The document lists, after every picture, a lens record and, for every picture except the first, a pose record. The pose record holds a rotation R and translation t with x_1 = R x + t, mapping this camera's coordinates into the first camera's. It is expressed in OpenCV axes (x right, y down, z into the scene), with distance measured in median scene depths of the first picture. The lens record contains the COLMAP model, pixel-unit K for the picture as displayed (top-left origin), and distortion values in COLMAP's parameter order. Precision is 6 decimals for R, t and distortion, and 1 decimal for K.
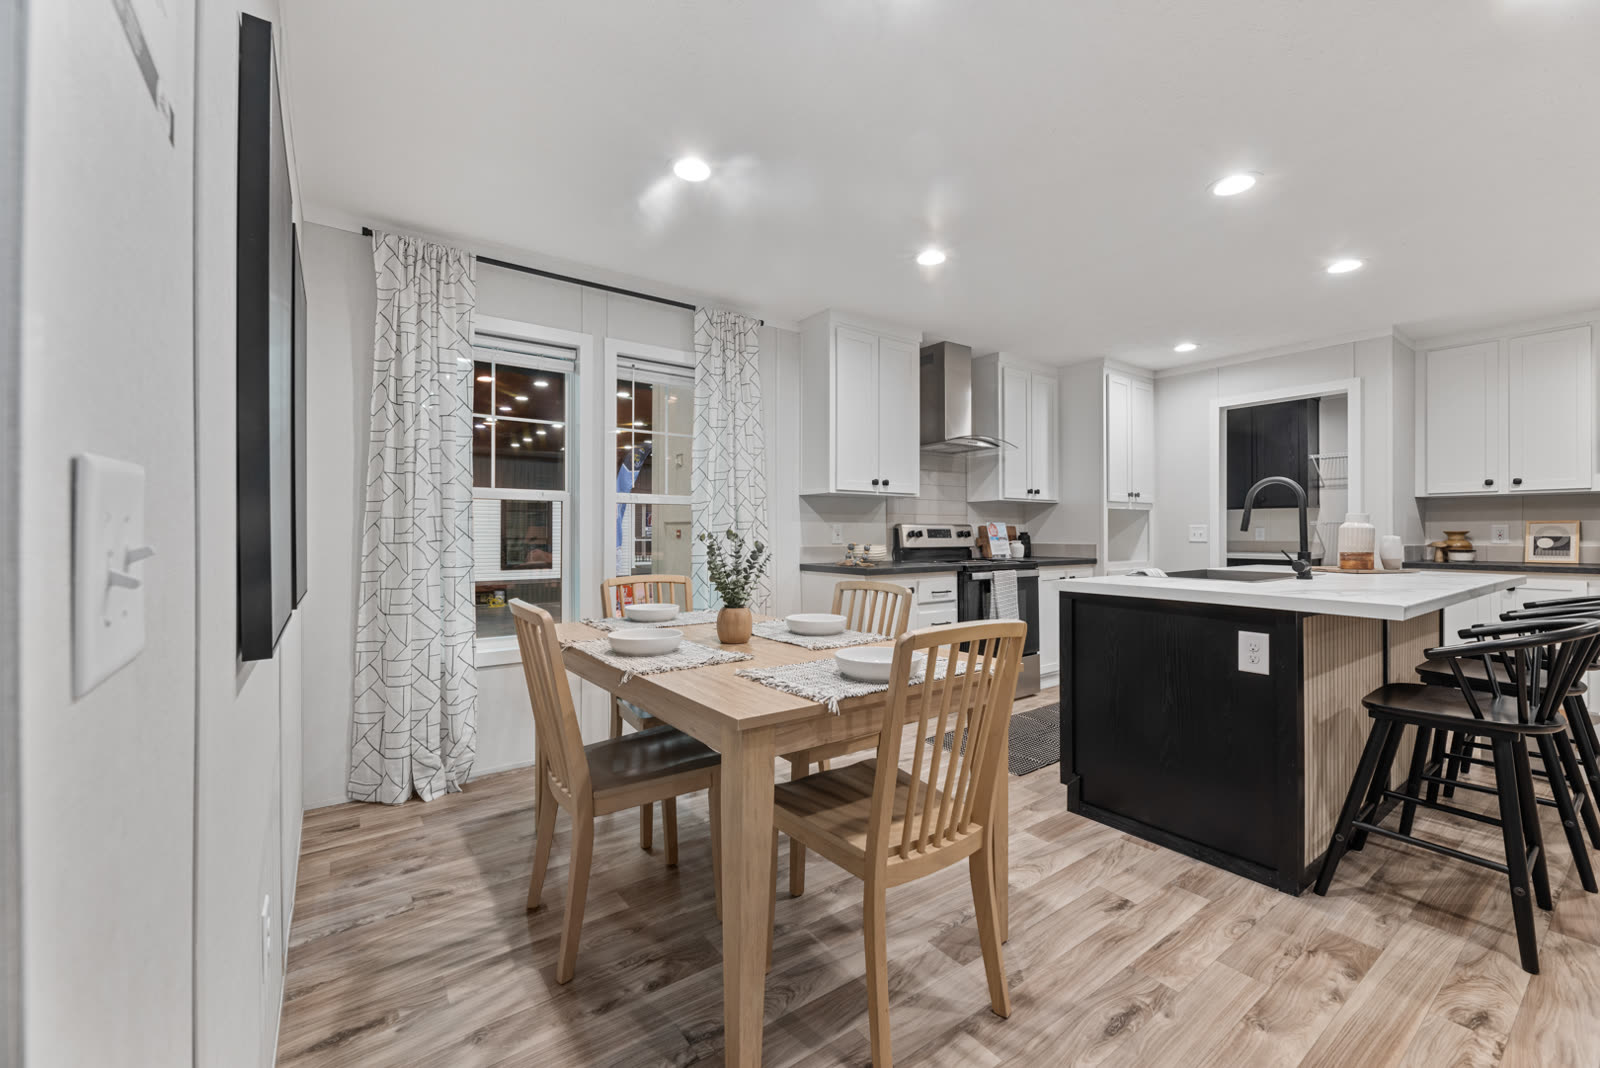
lens RADIAL K [[651.5, 0, 798.6], [0, 651.5, 525.8], [0, 0, 1]] dist [-0.001057, -0.000216]
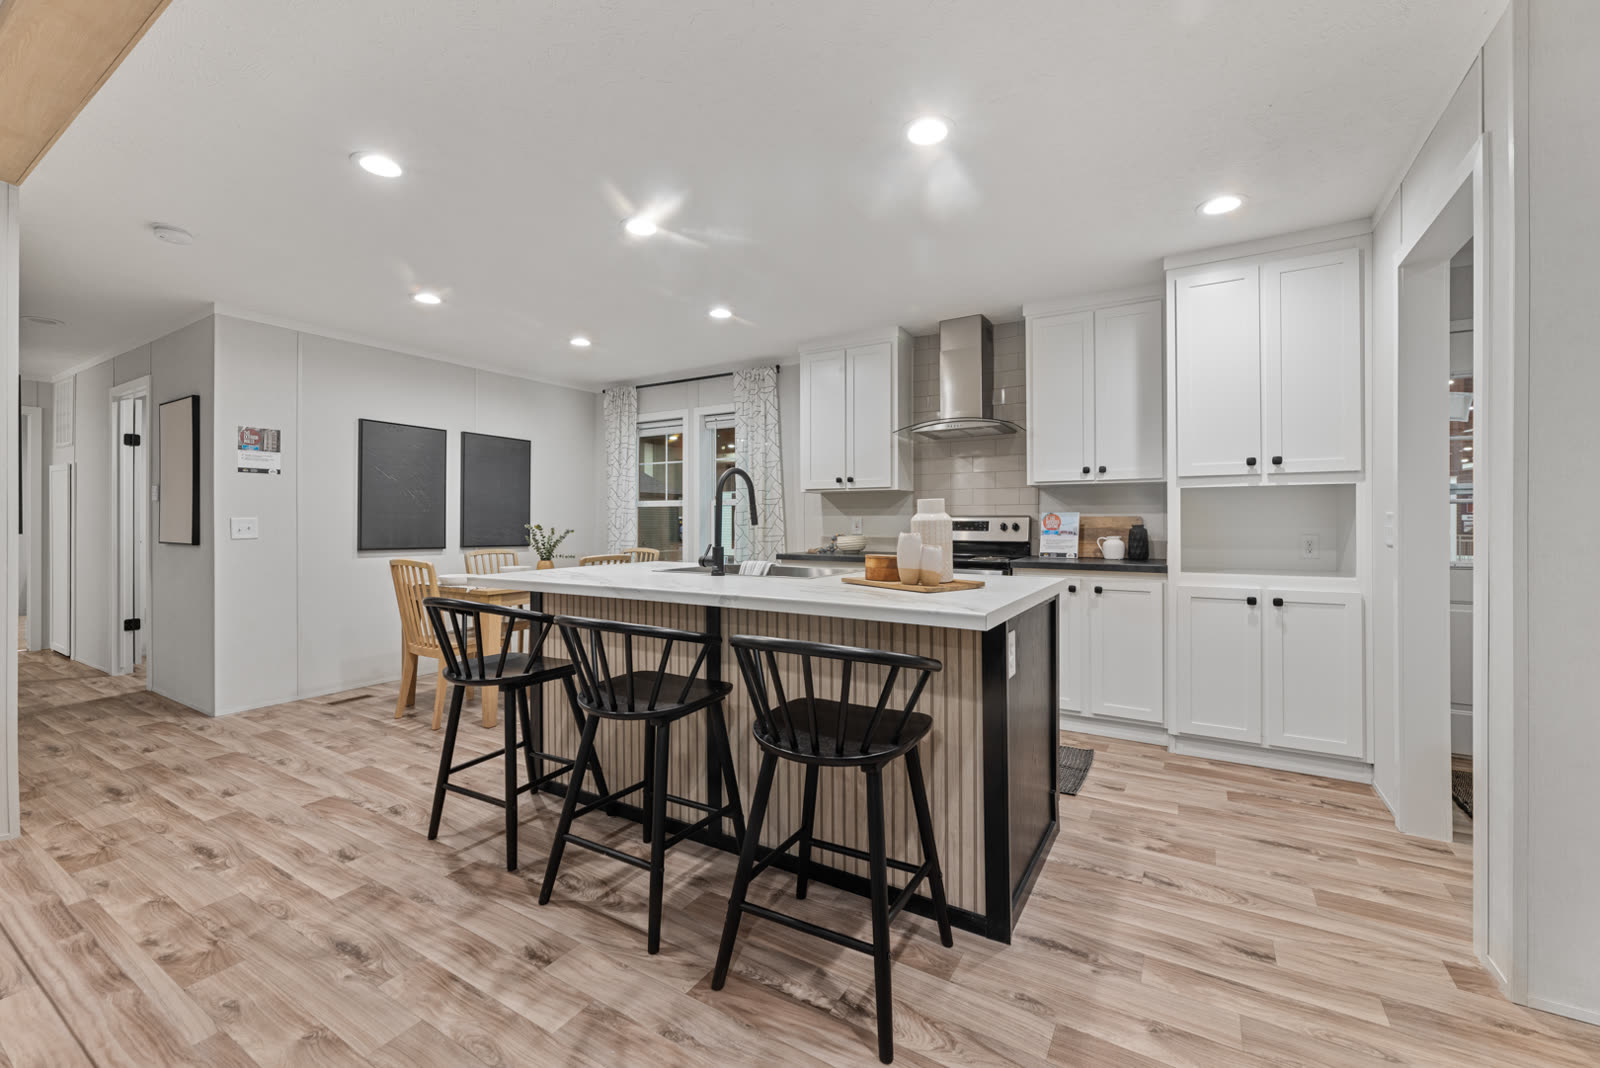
lens RADIAL K [[658.8, 0, 791.0], [0, 658.8, 515.3], [0, 0, 1]] dist [0.001727, 0.000037]
pose [[0.375583, -0.010442, -0.926730, 1.131606], [0.008297, 0.999934, -0.007905, 0.002374], [0.926752, -0.004720, 0.375645, 0.488991]]
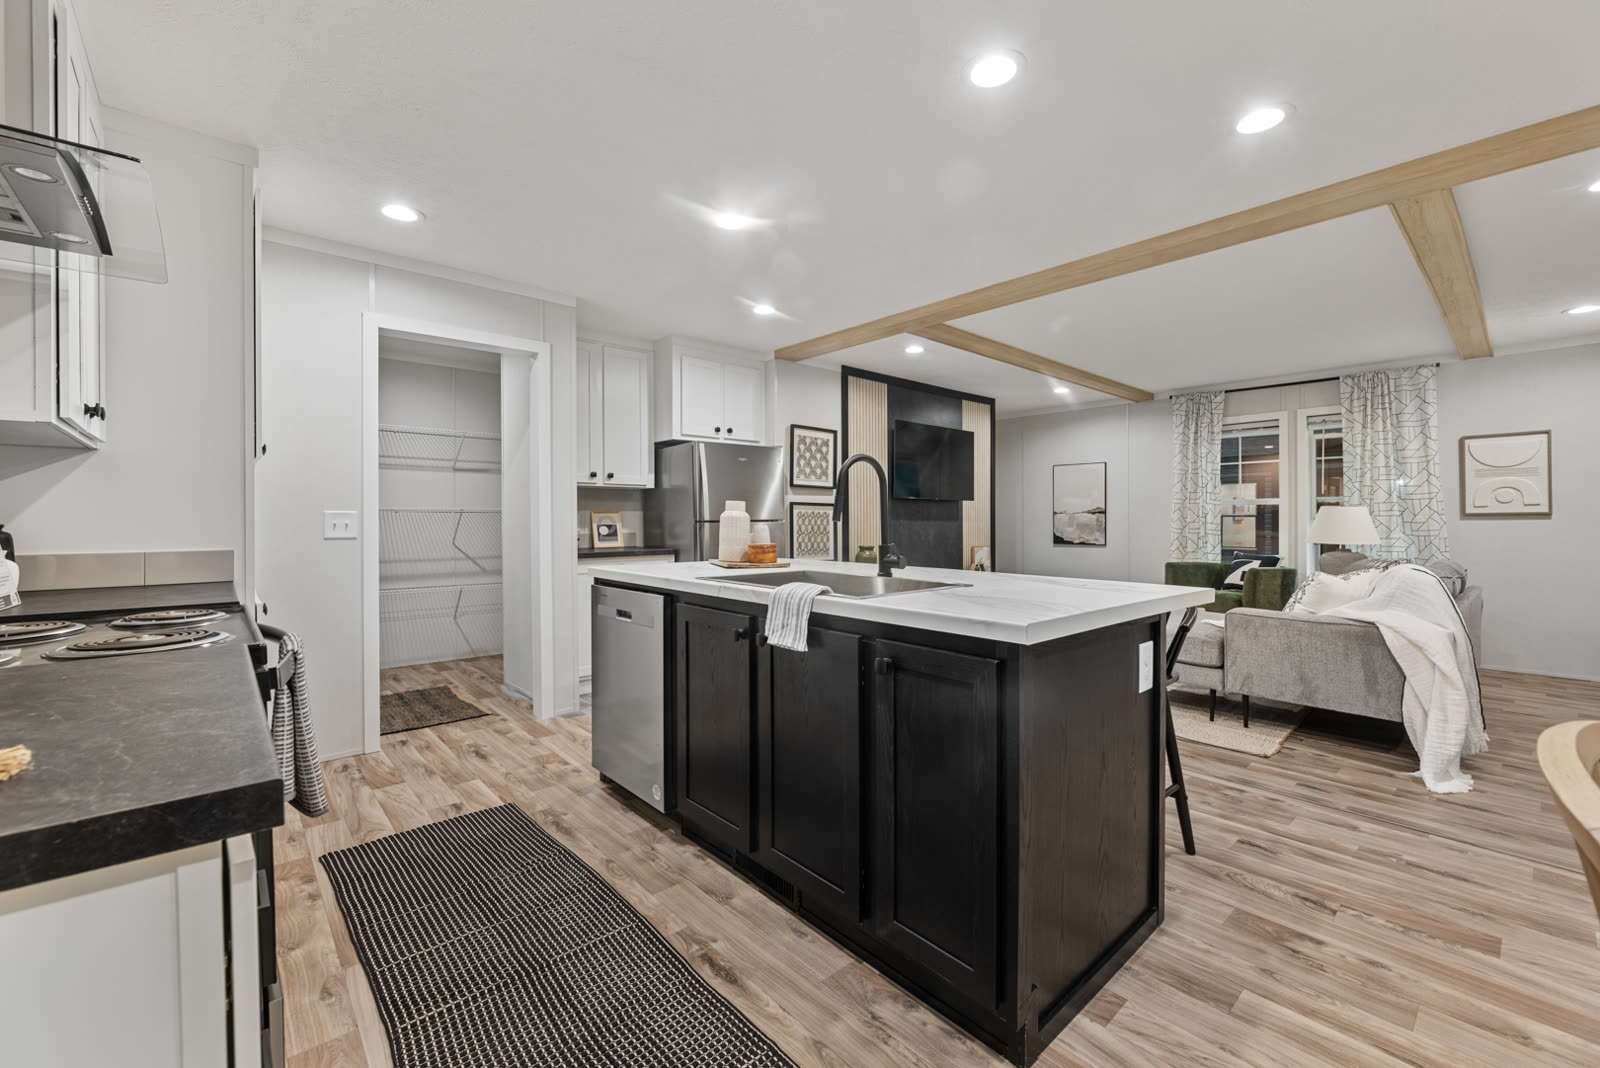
lens RADIAL K [[662.0, 0, 800.7], [0, 662.0, 524.3], [0, 0, 1]] dist [-0.001855, -0.000263]
pose [[-0.097222, -0.006648, 0.995240, -0.053048], [-0.007354, 0.999955, 0.005961, 0.006081], [-0.995236, -0.006739, -0.097267, 0.793541]]
